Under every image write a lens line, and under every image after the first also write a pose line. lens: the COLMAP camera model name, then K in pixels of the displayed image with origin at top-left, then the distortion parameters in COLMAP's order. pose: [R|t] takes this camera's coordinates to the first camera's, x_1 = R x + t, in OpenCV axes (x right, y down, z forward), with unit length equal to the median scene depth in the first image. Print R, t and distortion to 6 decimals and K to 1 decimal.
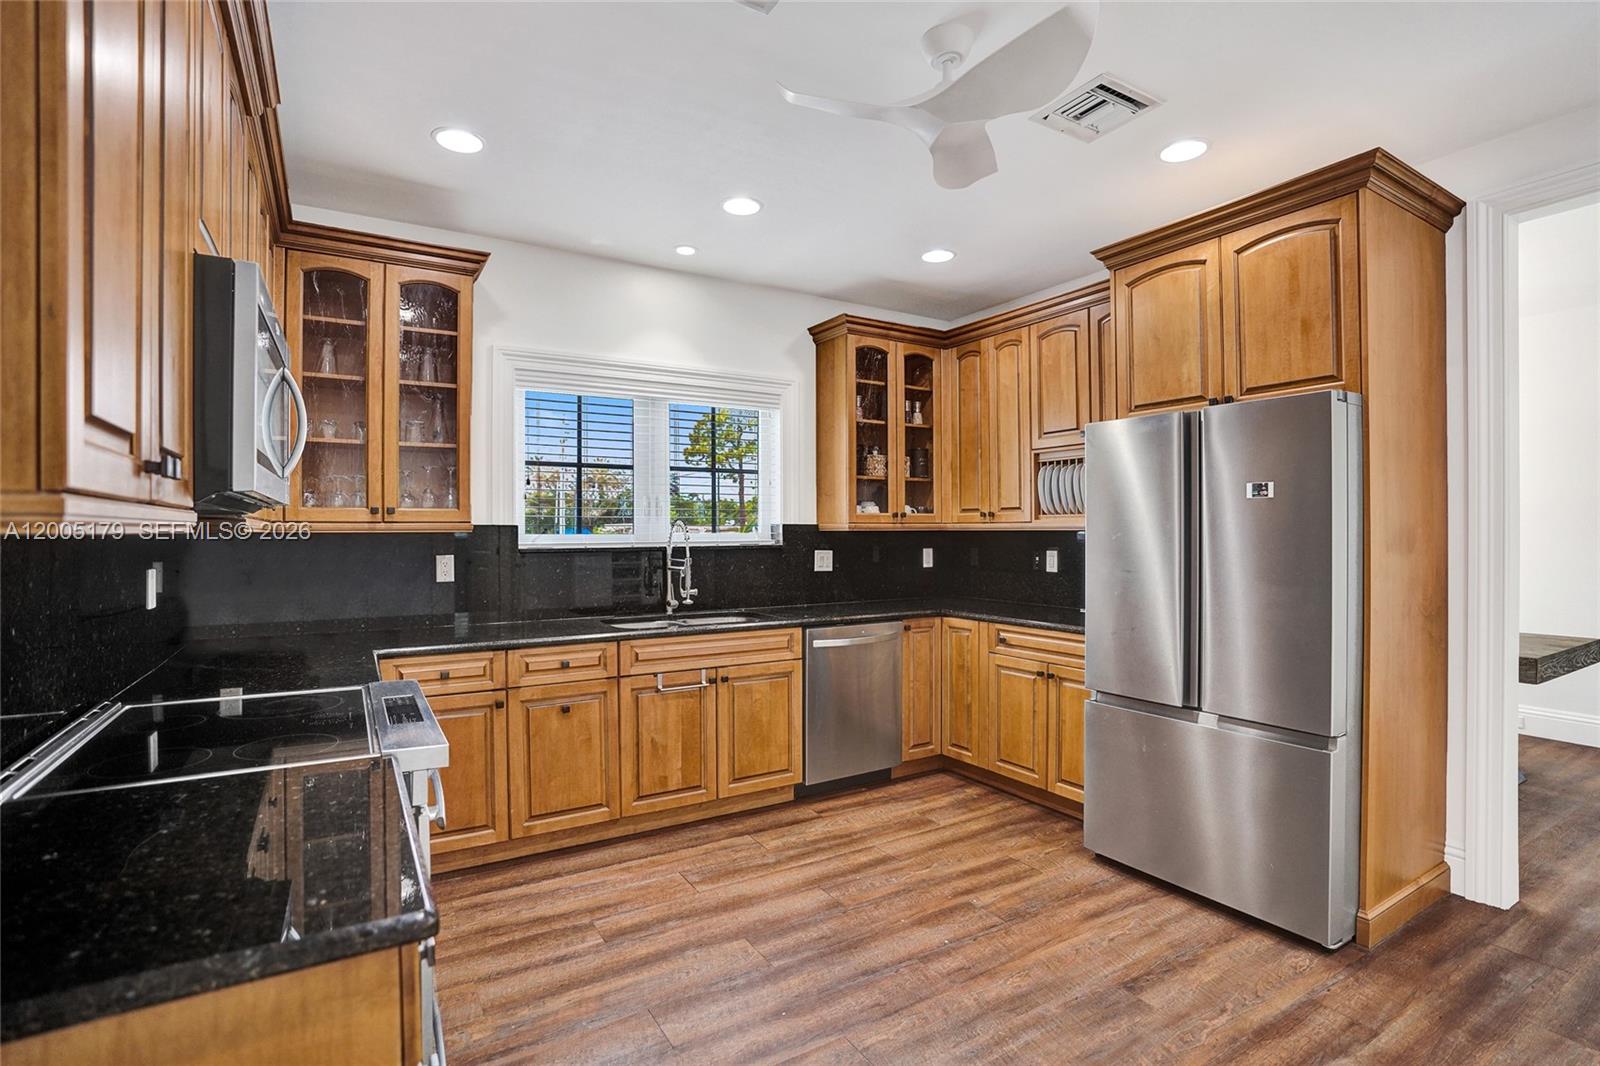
lens RADIAL K [[758.0, 0, 810.6], [0, 758.0, 535.2], [0, 0, 1]] dist [-0.054189, 0.023358]
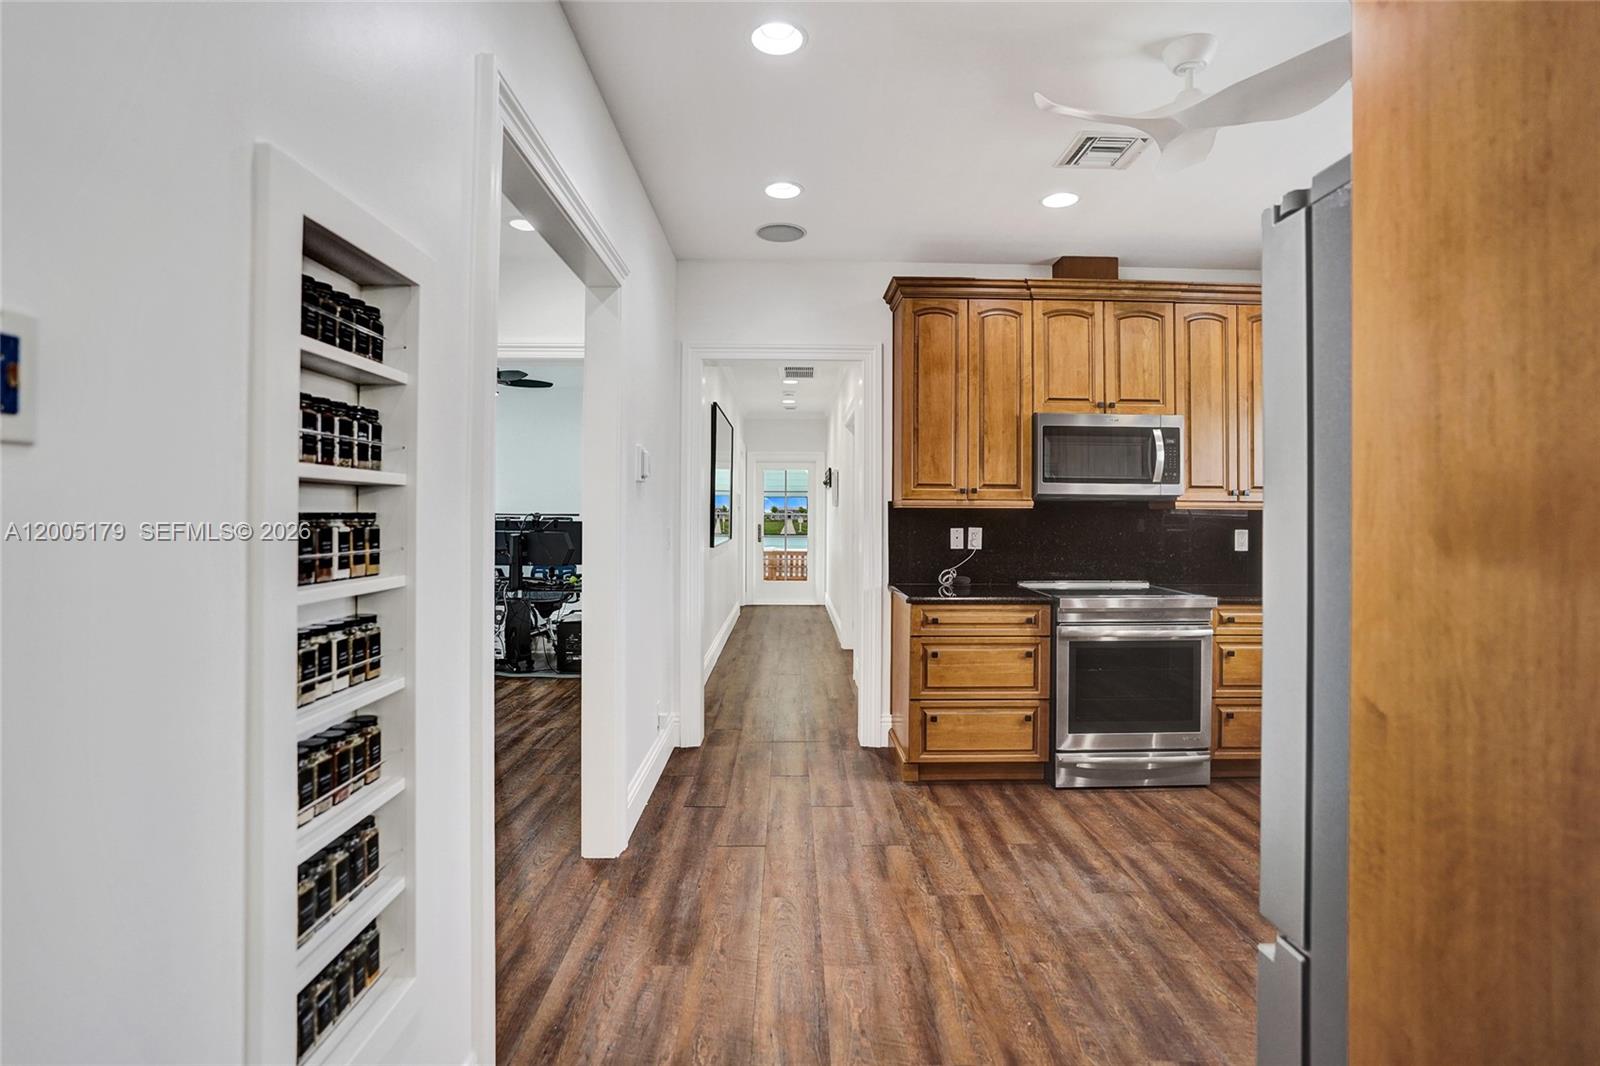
lens RADIAL K [[758.0, 0, 787.9], [0, 758.0, 507.2], [0, 0, 1]] dist [-0.054189, 0.023358]
pose [[-0.516564, -0.007329, -0.856217, 0.879241], [-0.009417, 0.999952, -0.002878, 0.003183], [0.856197, 0.006576, -0.516608, 0.663696]]
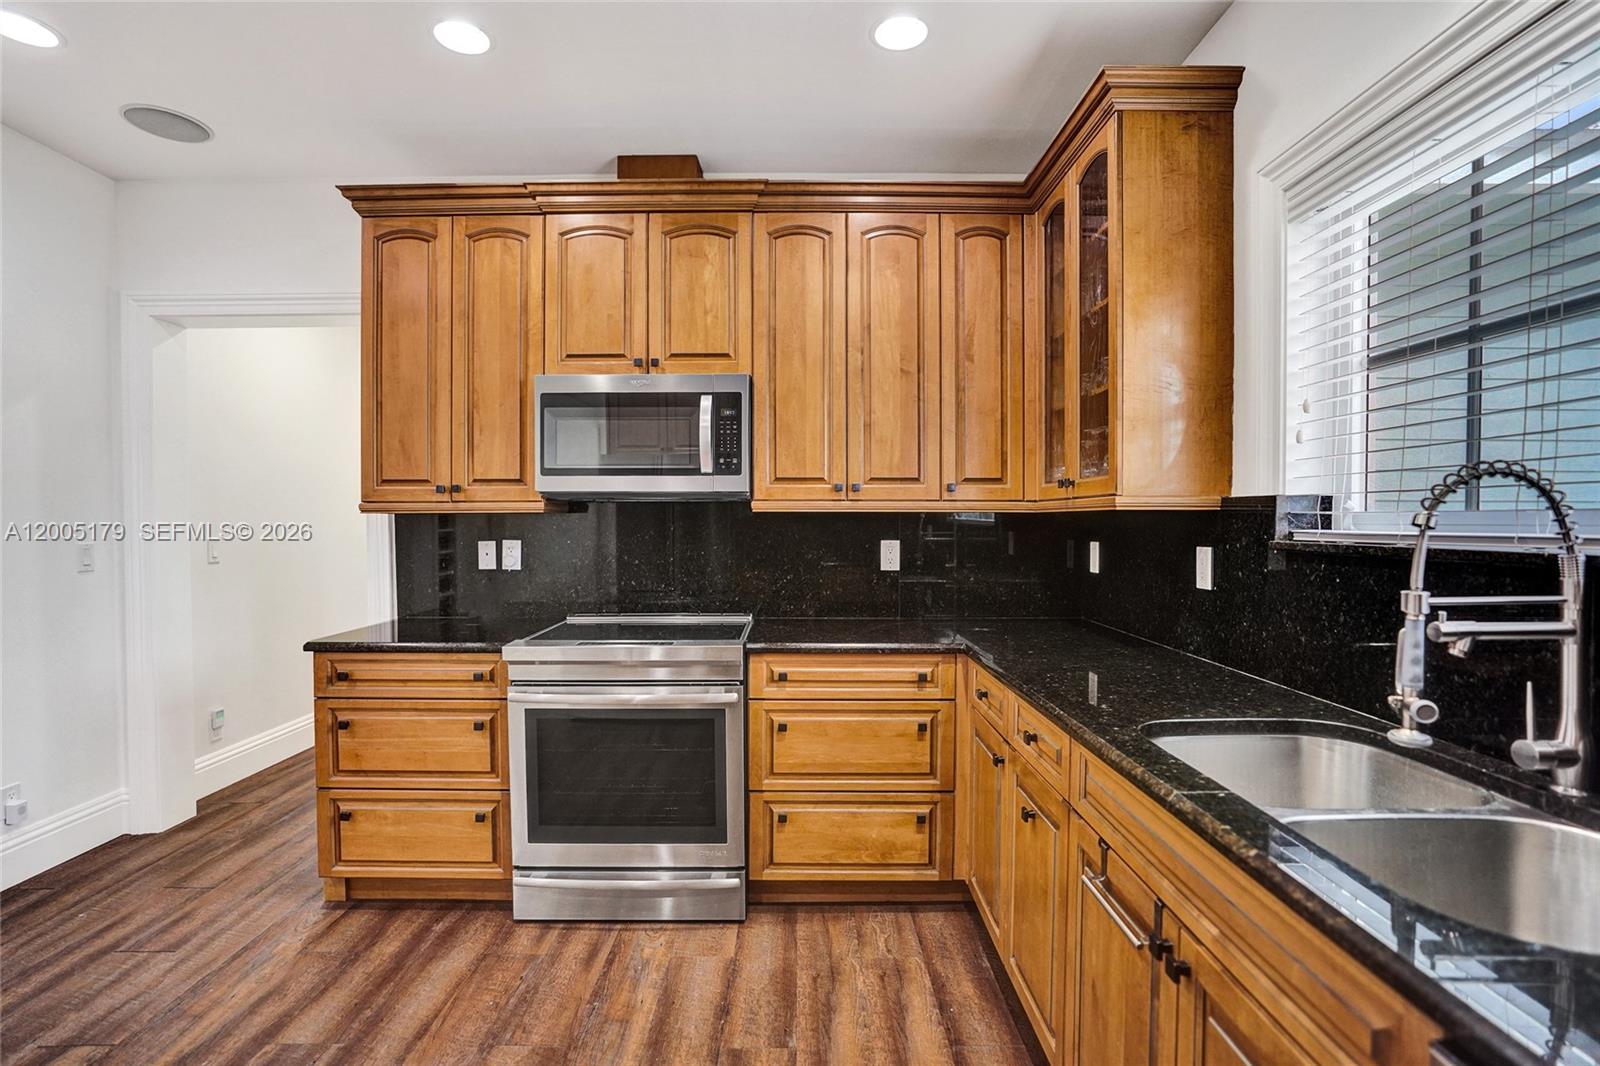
lens RADIAL K [[758.0, 0, 790.8], [0, 758.0, 538.0], [0, 0, 1]] dist [-0.054189, 0.023358]
pose [[-0.528505, 0.020014, -0.848694, 0.231098], [-0.001221, 0.999703, 0.024336, 0.005399], [0.848929, 0.013898, -0.528324, 1.050618]]
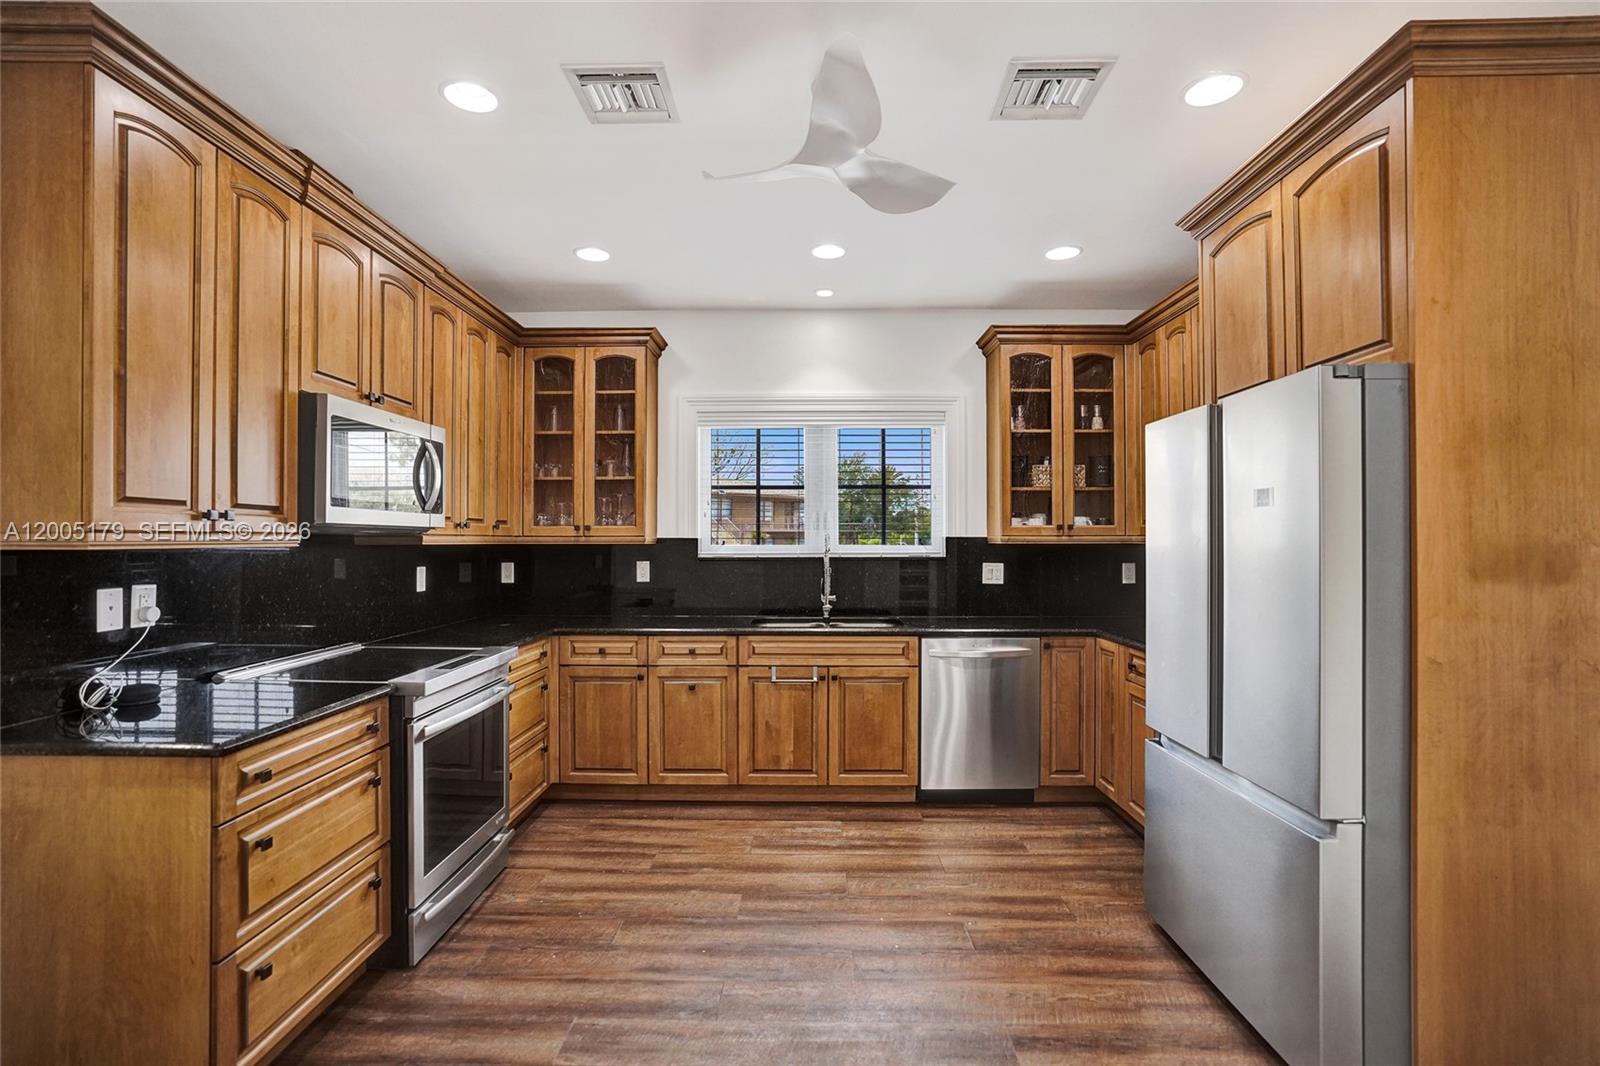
lens RADIAL K [[758.0, 0, 801.3], [0, 758.0, 540.7], [0, 0, 1]] dist [-0.054189, 0.023358]
pose [[0.843289, 0.003645, -0.537448, 0.453182], [-0.004490, 0.999990, -0.000262, -0.009656], [0.537441, 0.002635, 0.843297, 0.044074]]
